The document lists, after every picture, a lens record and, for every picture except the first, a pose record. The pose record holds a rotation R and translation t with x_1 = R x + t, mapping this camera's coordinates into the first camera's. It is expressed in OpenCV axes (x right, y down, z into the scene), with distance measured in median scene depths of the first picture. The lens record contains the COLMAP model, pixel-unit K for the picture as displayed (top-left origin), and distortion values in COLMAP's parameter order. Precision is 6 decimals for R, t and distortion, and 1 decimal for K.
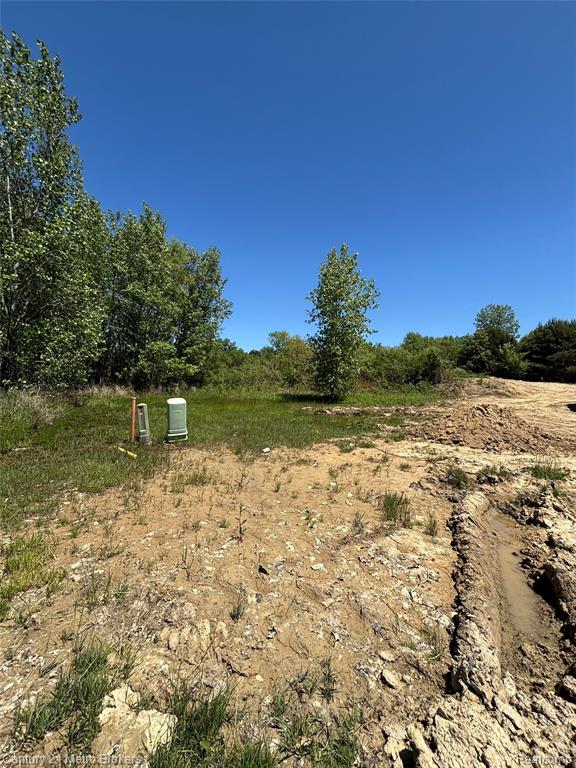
lens RADIAL K [[307.2, 0, 290.3], [0, 307.2, 386.0], [0, 0, 1]] dist [-0.000198, -0.001198]
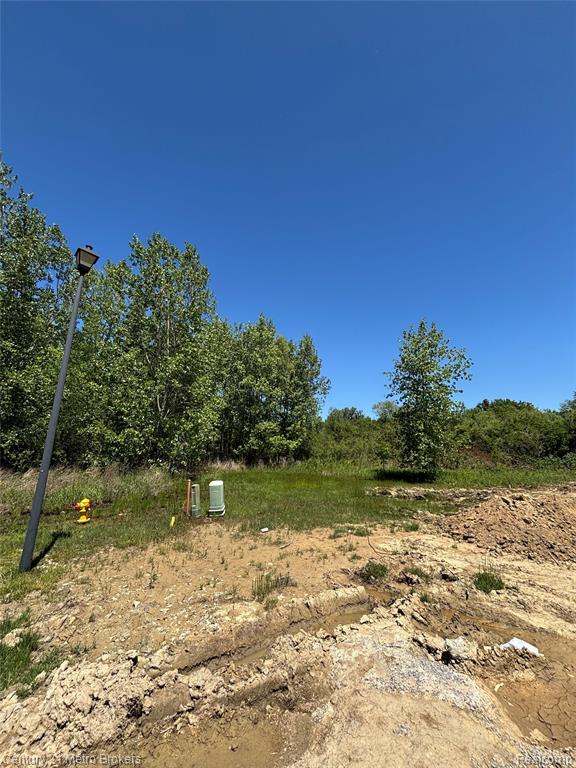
lens RADIAL K [[307.2, 0, 288.9], [0, 307.2, 384.4], [0, 0, 1]] dist [-0.000198, -0.001198]
pose [[0.914477, -0.097495, -0.392717, 0.129228], [0.006325, 0.973864, -0.227043, -0.016986], [0.404589, 0.205142, 0.891193, -0.036162]]
